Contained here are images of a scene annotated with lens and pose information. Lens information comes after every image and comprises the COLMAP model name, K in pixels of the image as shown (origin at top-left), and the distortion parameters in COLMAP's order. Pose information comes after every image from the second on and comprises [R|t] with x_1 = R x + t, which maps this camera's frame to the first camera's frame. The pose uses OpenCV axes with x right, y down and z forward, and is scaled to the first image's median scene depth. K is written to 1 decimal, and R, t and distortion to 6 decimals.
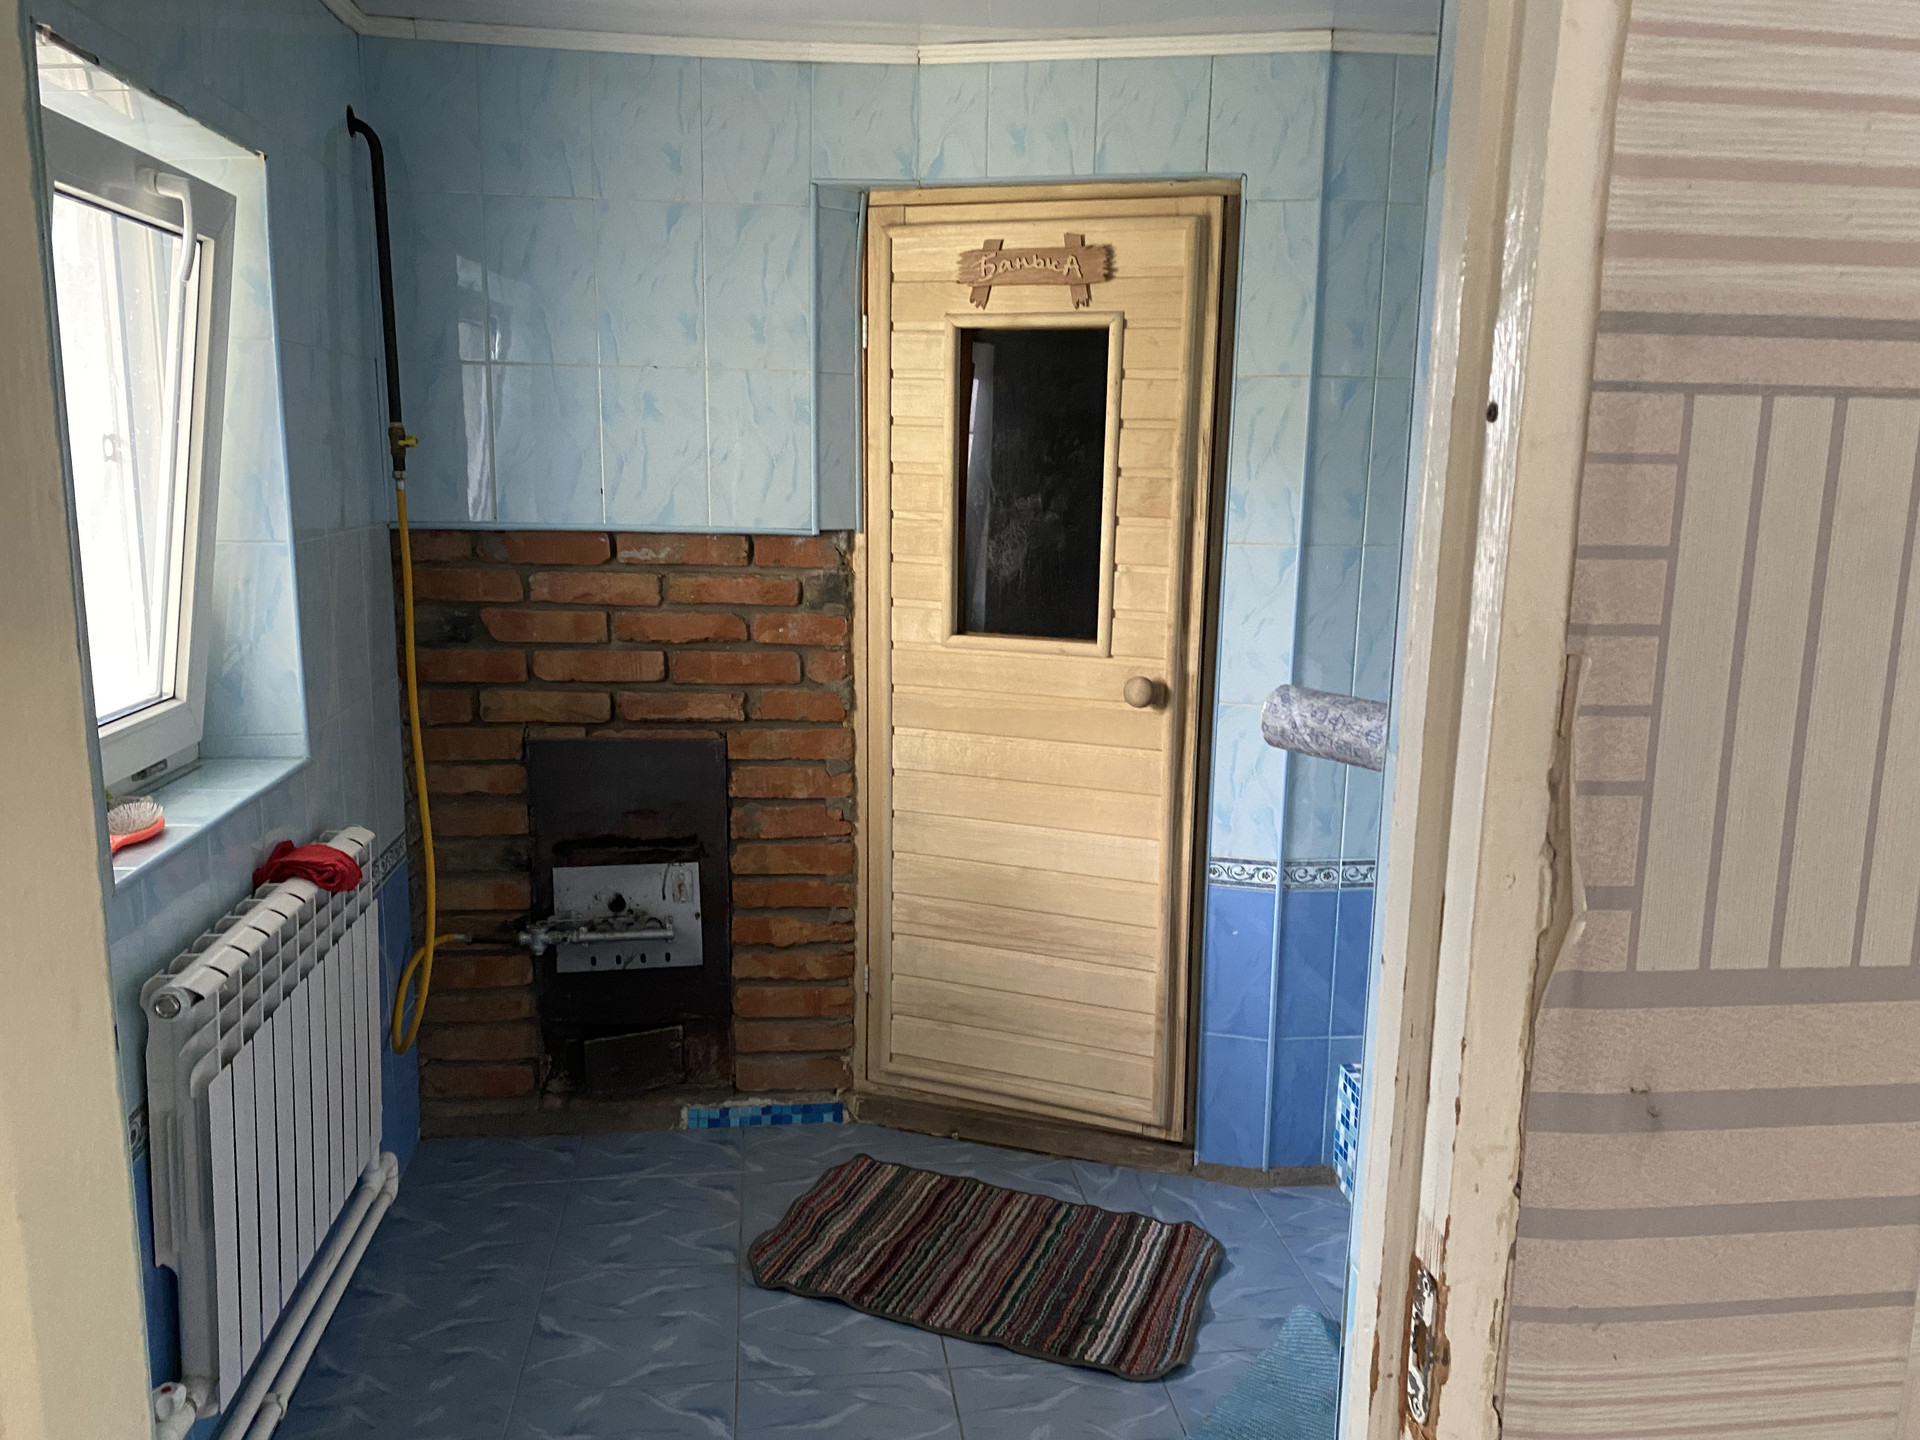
lens RADIAL K [[1471.2, 0, 972.1], [0, 1471.2, 732.9], [0, 0, 1]] dist [0.015212, -0.003971]
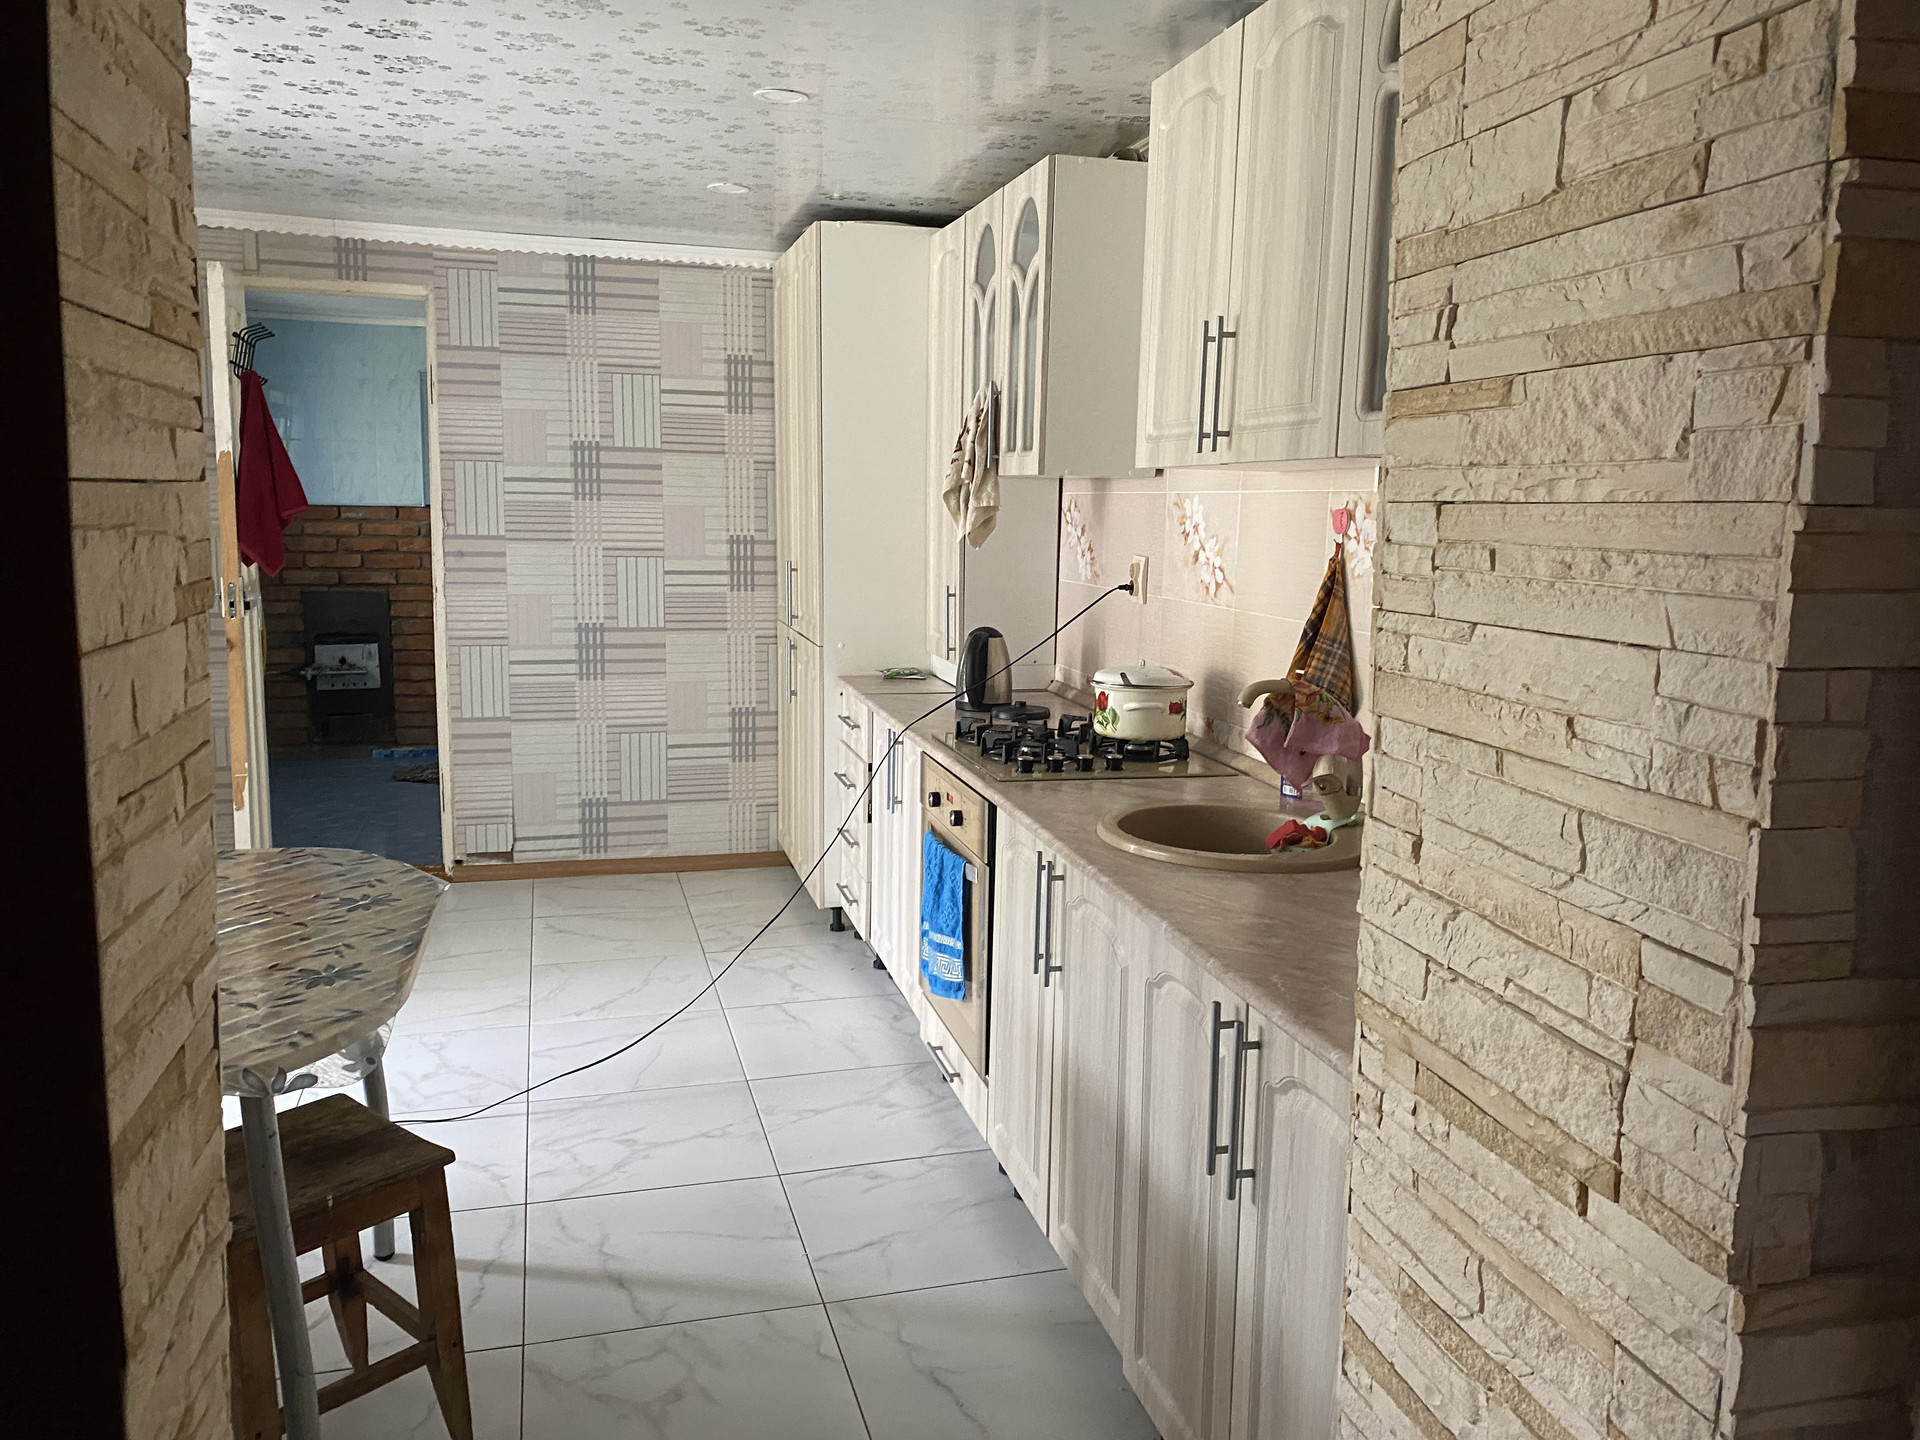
lens RADIAL K [[1471.2, 0, 943.3], [0, 1471.2, 714.2], [0, 0, 1]] dist [0.015212, -0.003971]
pose [[0.992554, -0.017413, 0.120557, 0.450330], [0.021849, 0.999128, -0.035572, 0.317310], [-0.119832, 0.037941, 0.992069, -1.536992]]
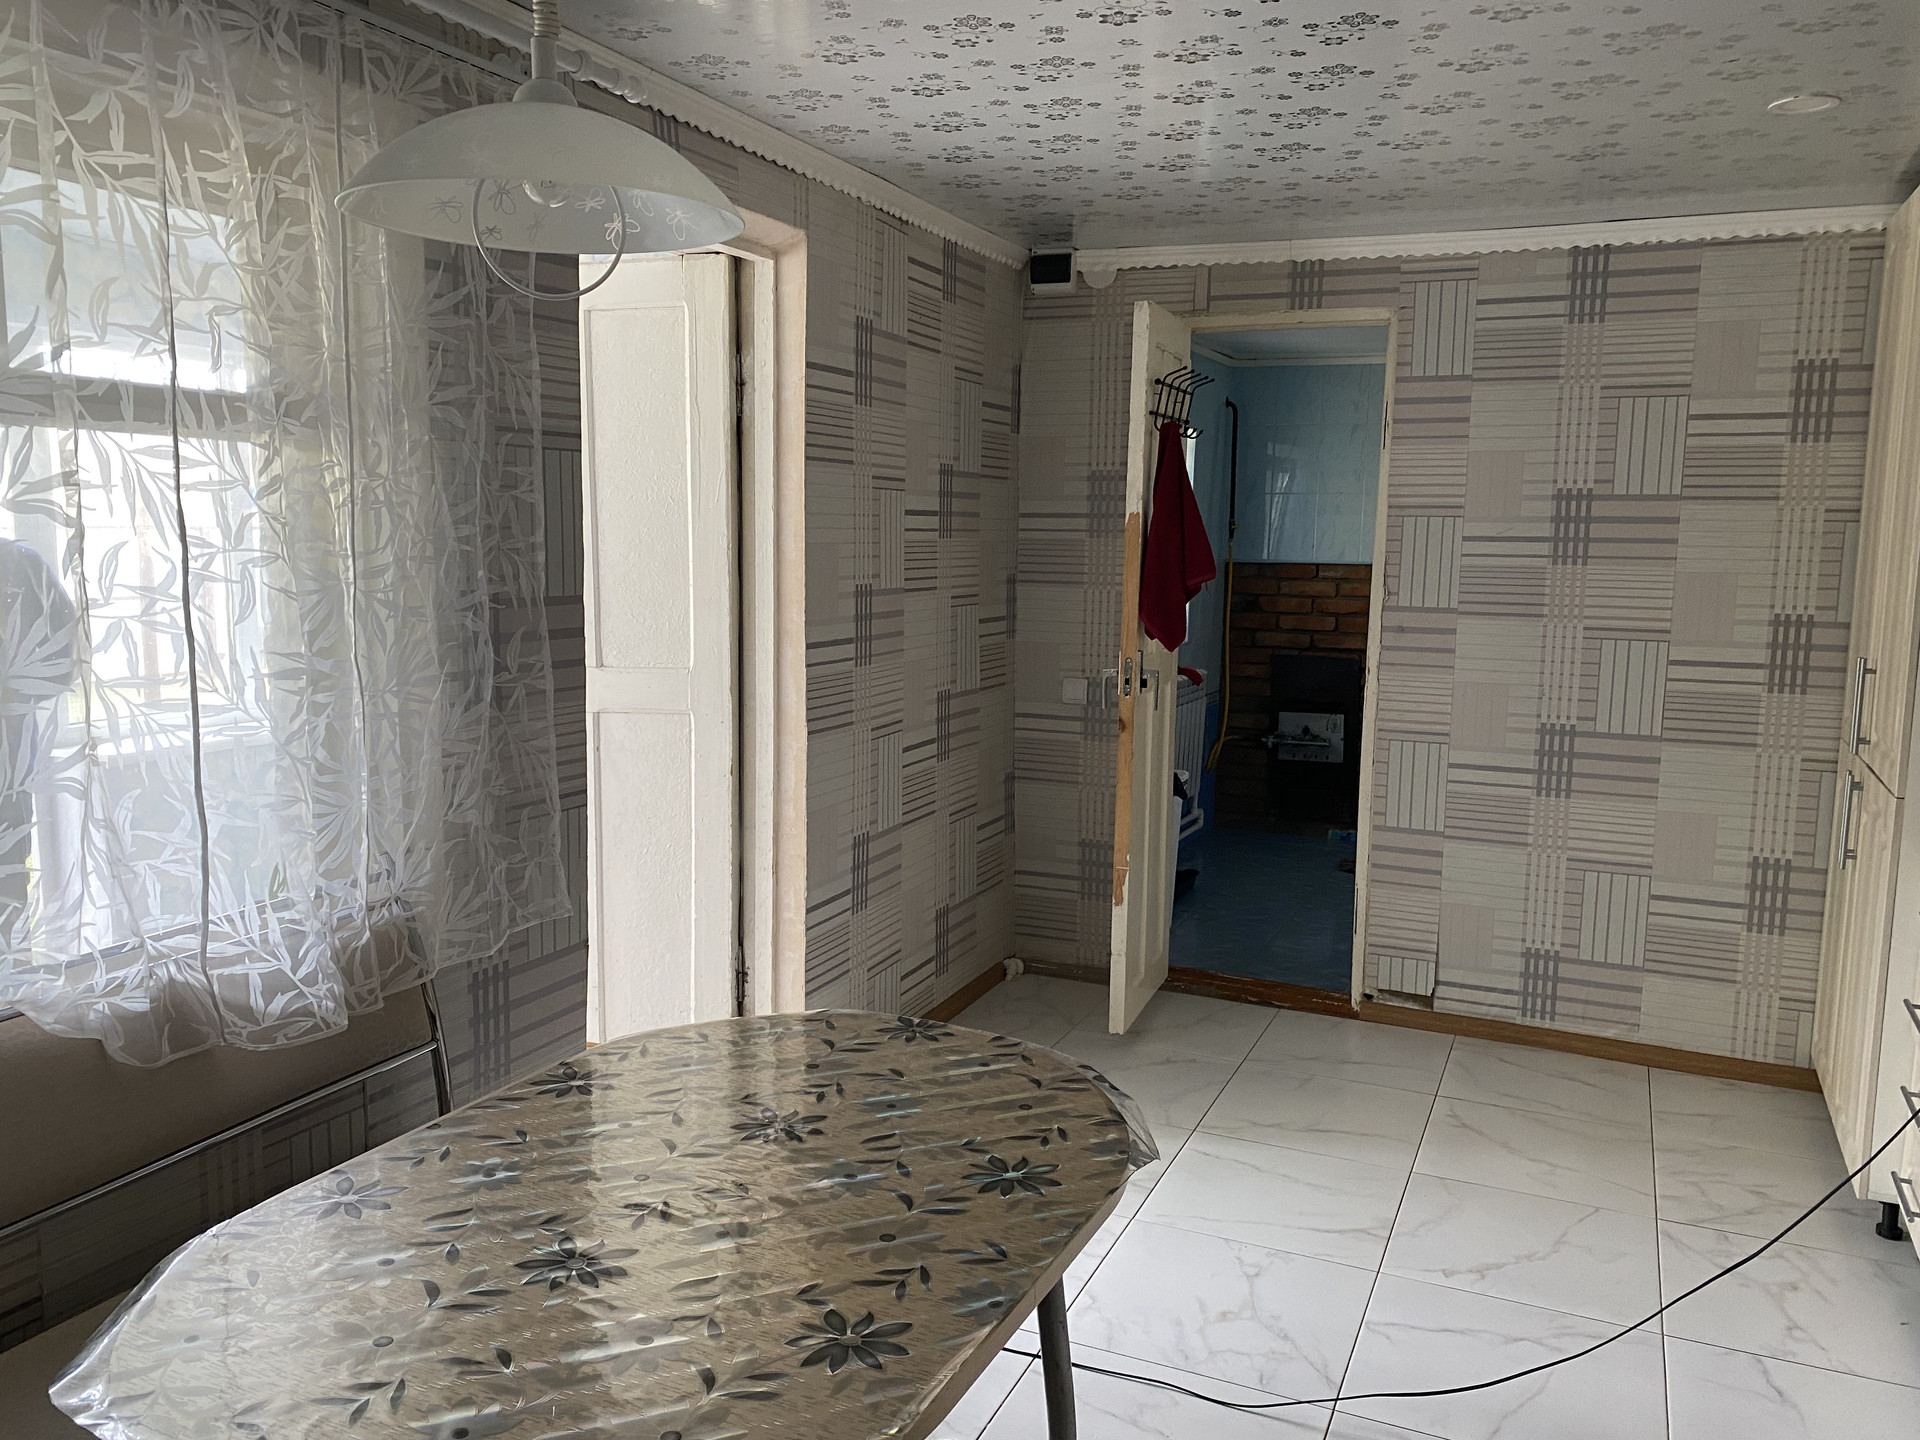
lens RADIAL K [[1471.2, 0, 948.8], [0, 1471.2, 739.5], [0, 0, 1]] dist [0.015212, -0.003971]
pose [[0.844945, 0.068735, -0.530418, 0.493148], [-0.095591, 0.995148, -0.023317, 0.237473], [0.526242, 0.070405, 0.847415, -1.192858]]
